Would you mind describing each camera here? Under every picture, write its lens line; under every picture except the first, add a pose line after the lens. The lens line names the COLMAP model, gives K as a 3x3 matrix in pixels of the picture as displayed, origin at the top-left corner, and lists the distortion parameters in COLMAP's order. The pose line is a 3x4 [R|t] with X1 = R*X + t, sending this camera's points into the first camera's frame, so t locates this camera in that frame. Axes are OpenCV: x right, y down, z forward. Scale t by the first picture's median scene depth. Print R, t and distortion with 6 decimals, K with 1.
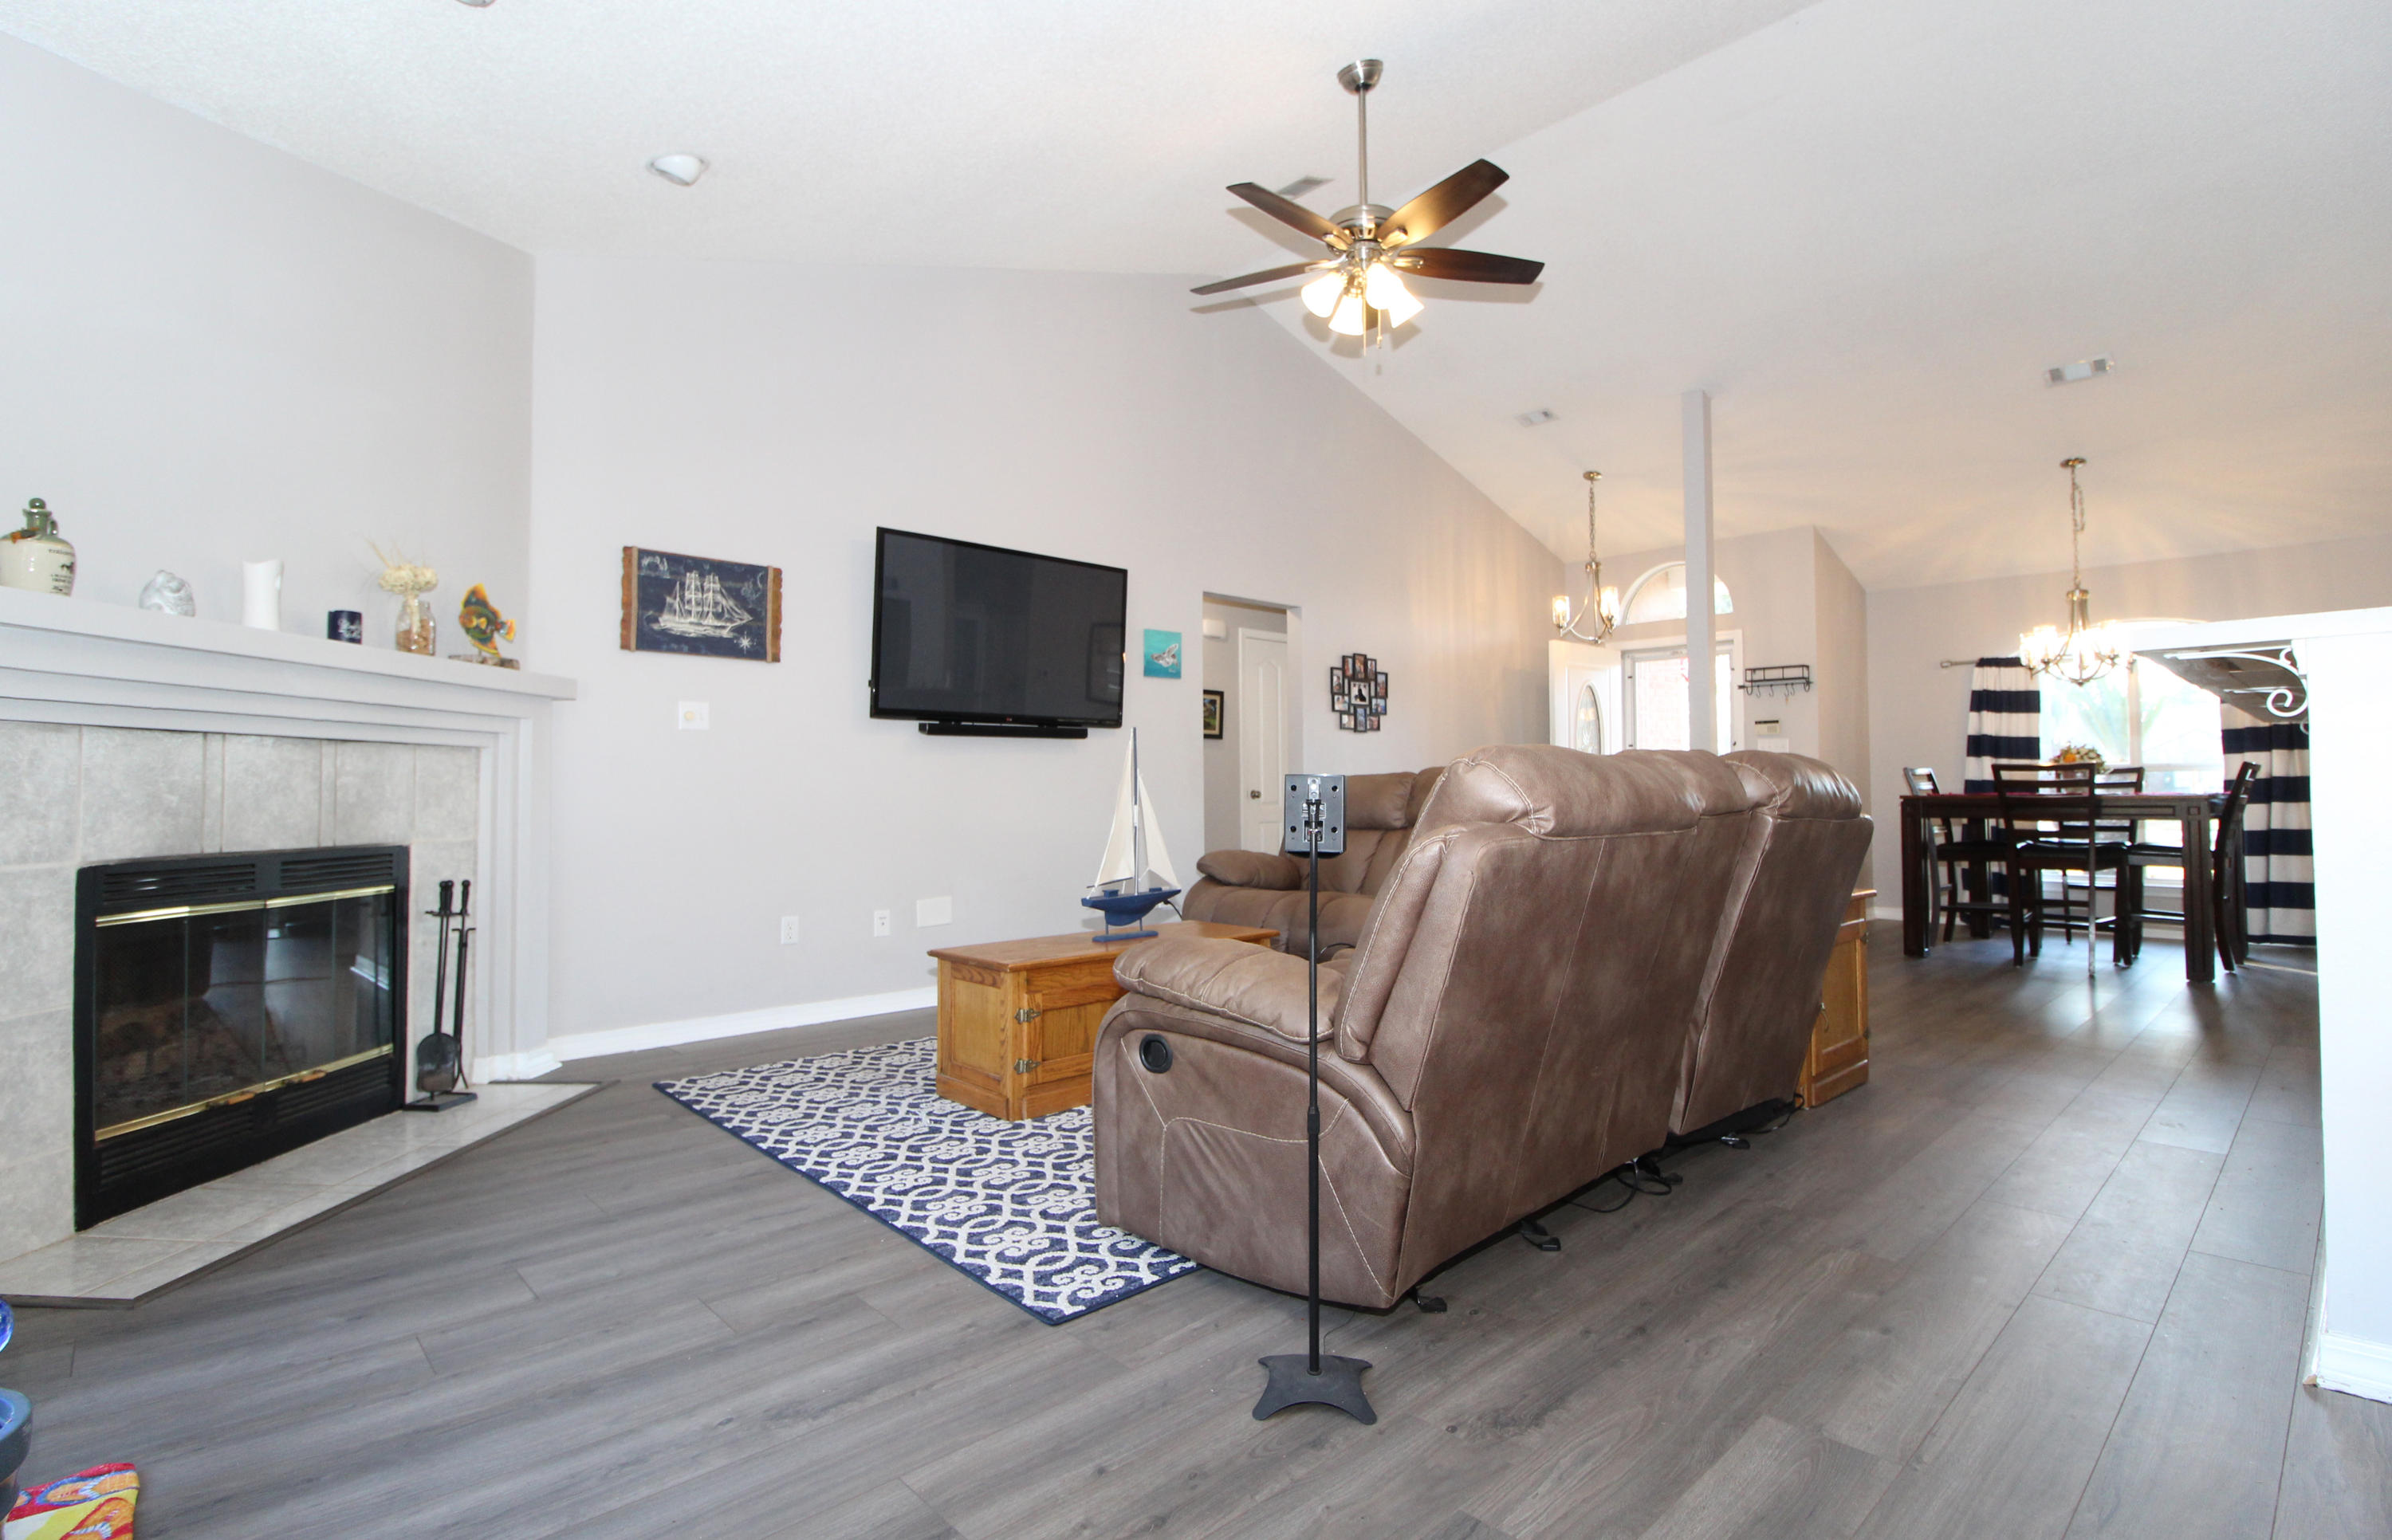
lens RADIAL K [[1120.7, 0, 1237.4], [0, 1120.7, 749.4], [0, 0, 1]] dist [-0.007117, -0.003666]
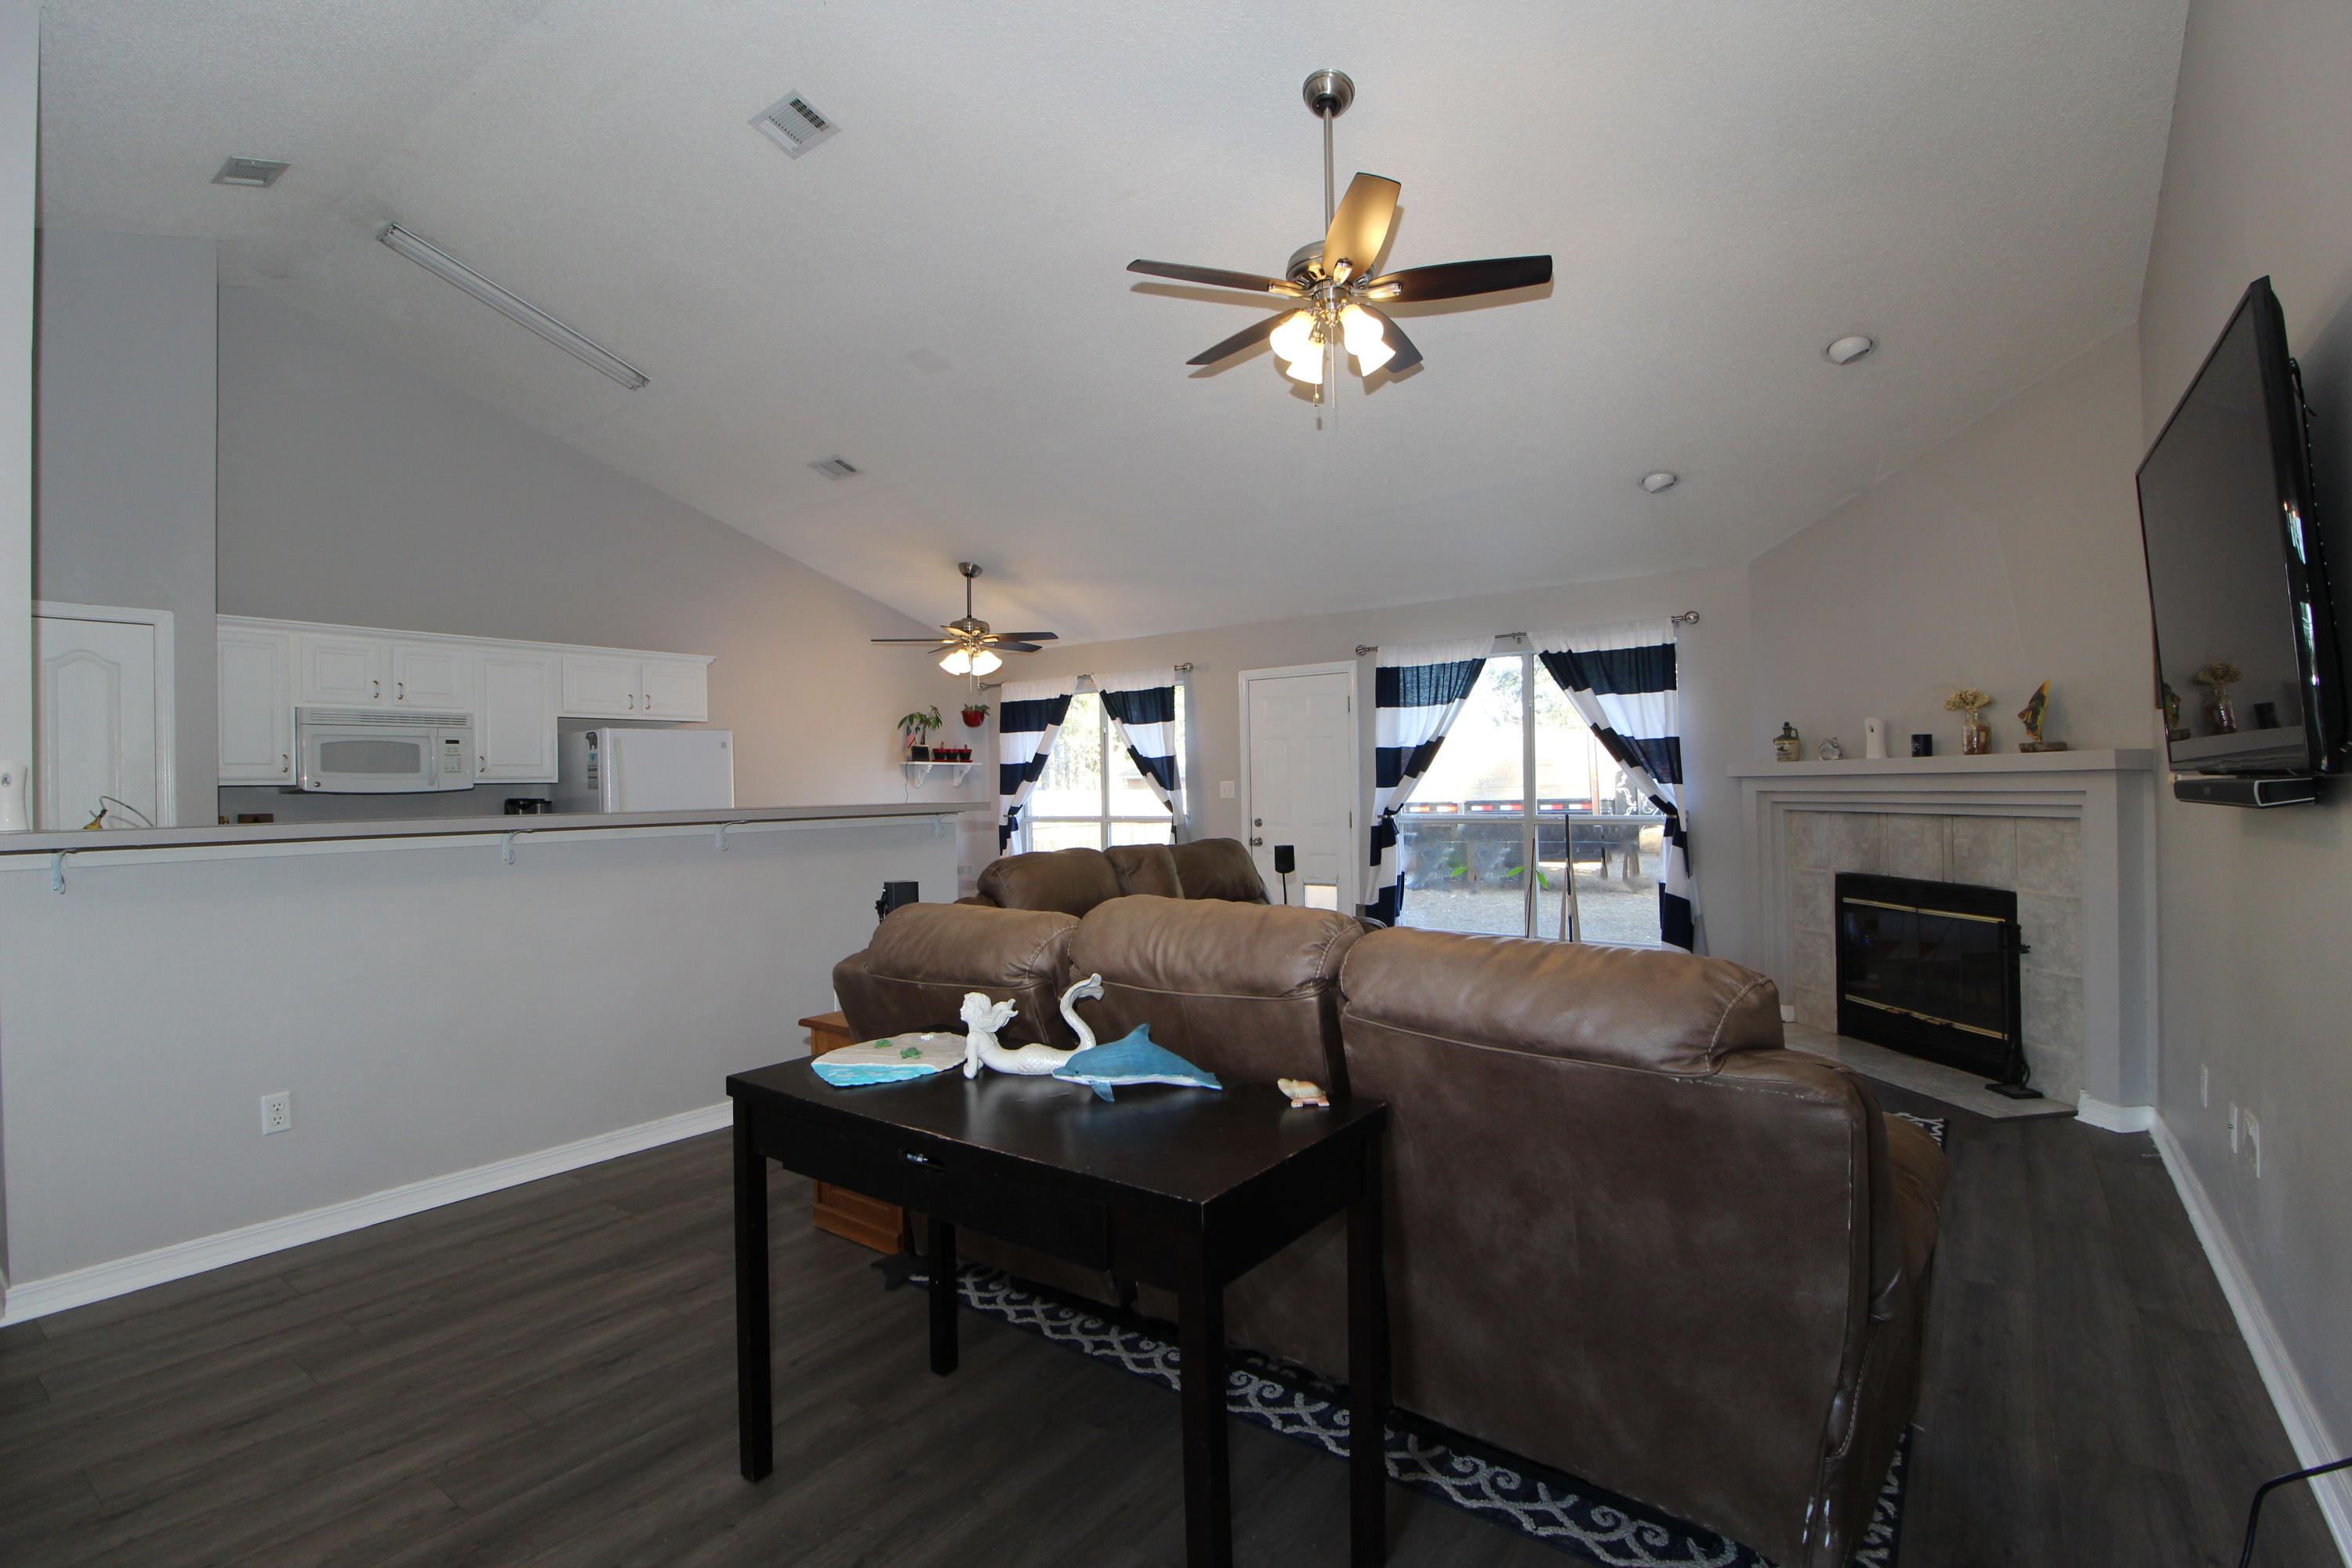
lens RADIAL K [[1102.6, 0, 1206.5], [0, 1102.6, 777.5], [0, 0, 1]] dist [0.001759, -0.005859]
pose [[-0.984257, 0.023472, -0.175179, 0.319757], [0.031491, 0.998573, -0.043136, -0.017874], [0.173916, -0.047974, -0.983591, 1.567789]]
